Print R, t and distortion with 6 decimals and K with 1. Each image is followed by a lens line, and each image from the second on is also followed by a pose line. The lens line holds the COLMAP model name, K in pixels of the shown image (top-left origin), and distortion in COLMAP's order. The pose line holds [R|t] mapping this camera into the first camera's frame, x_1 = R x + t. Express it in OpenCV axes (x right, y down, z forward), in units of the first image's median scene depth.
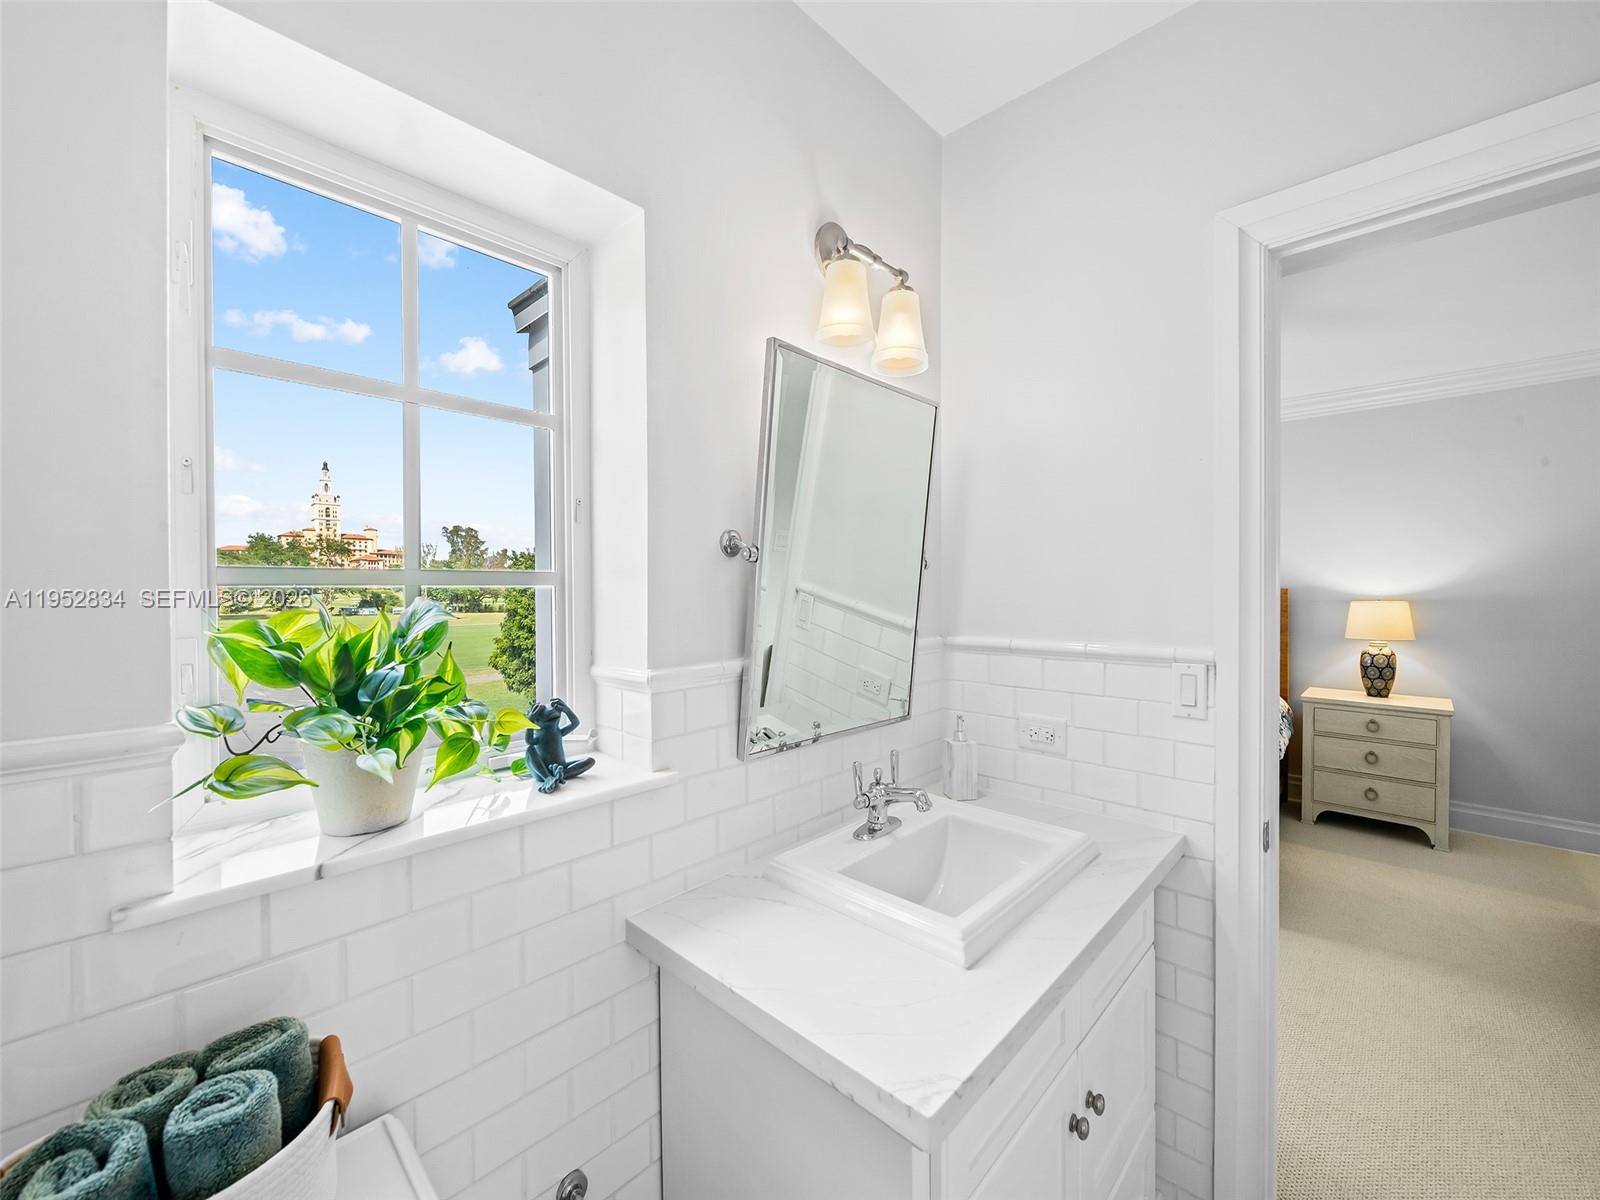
lens RADIAL K [[636.2, 0, 805.9], [0, 636.2, 598.6], [0, 0, 1]] dist [0.000427, -0.001733]
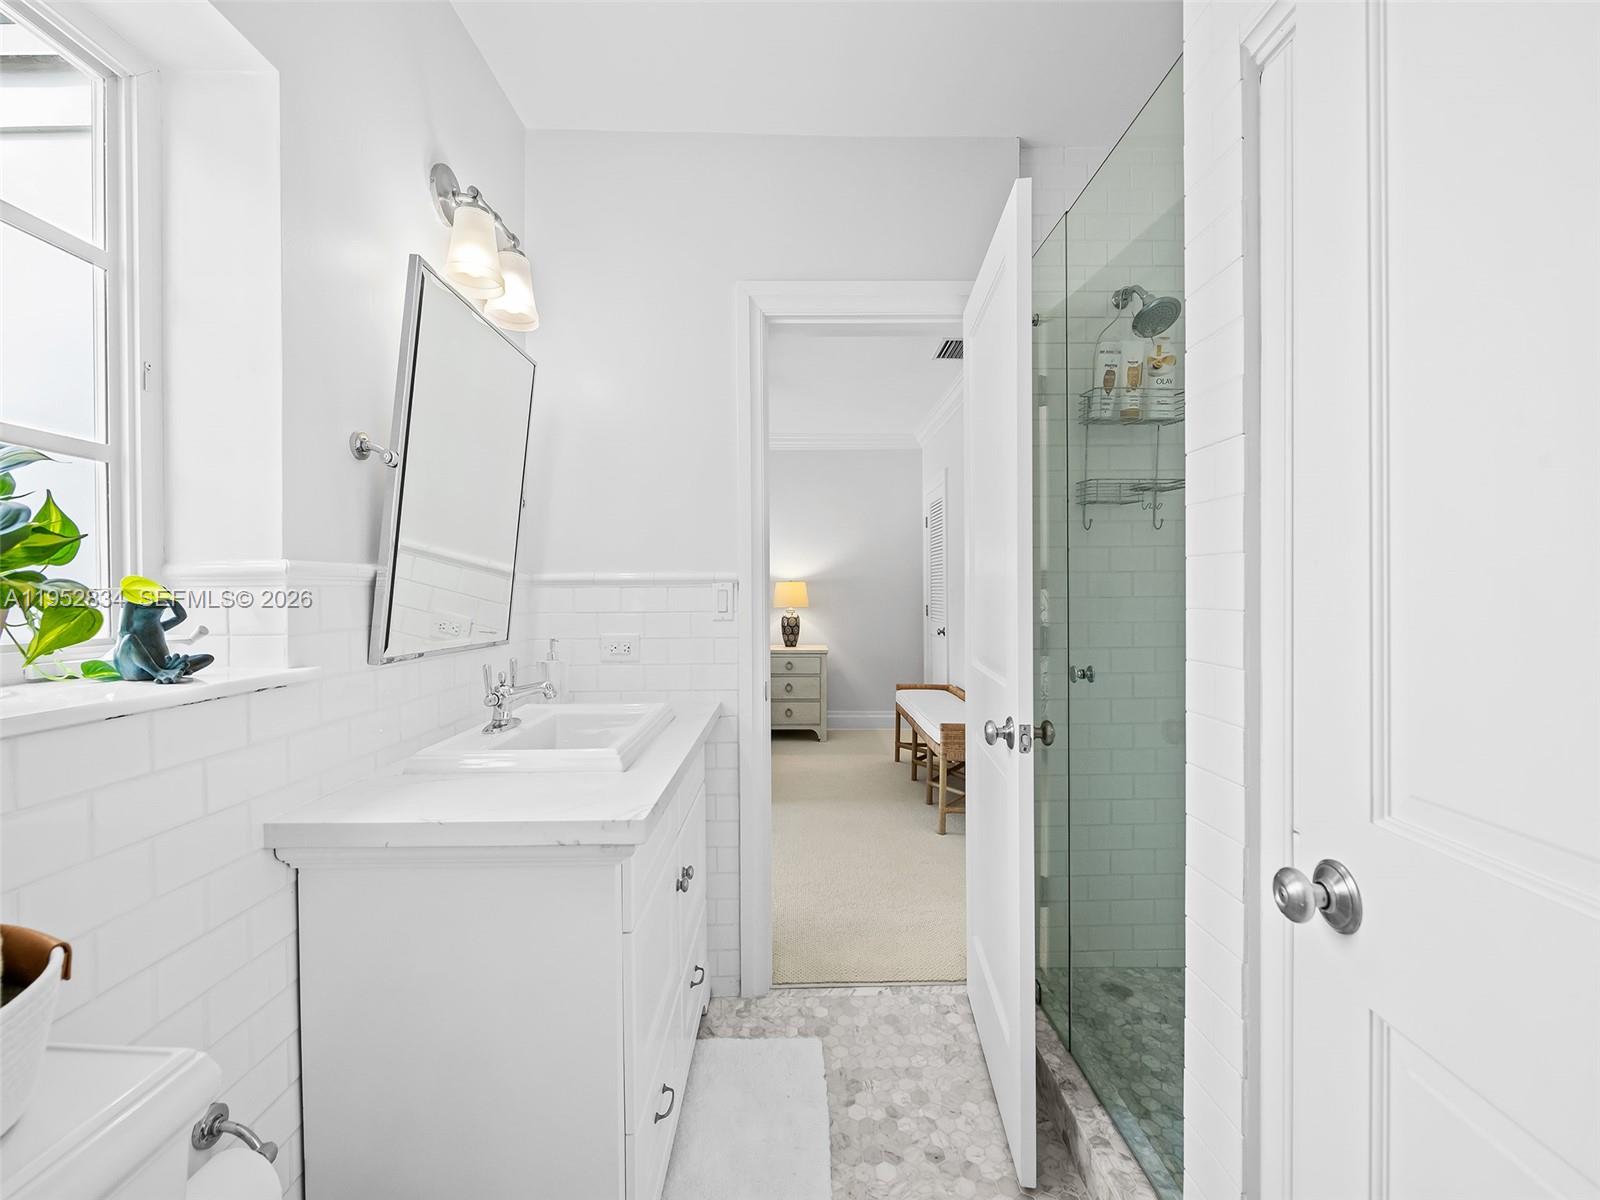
lens RADIAL K [[636.2, 0, 791.5], [0, 636.2, 604.1], [0, 0, 1]] dist [0.000427, -0.001733]
pose [[0.724205, -0.007196, 0.689547, -0.287839], [0.010072, 0.999949, -0.000143, 0.151007], [-0.689511, 0.007049, 0.724241, -0.164429]]
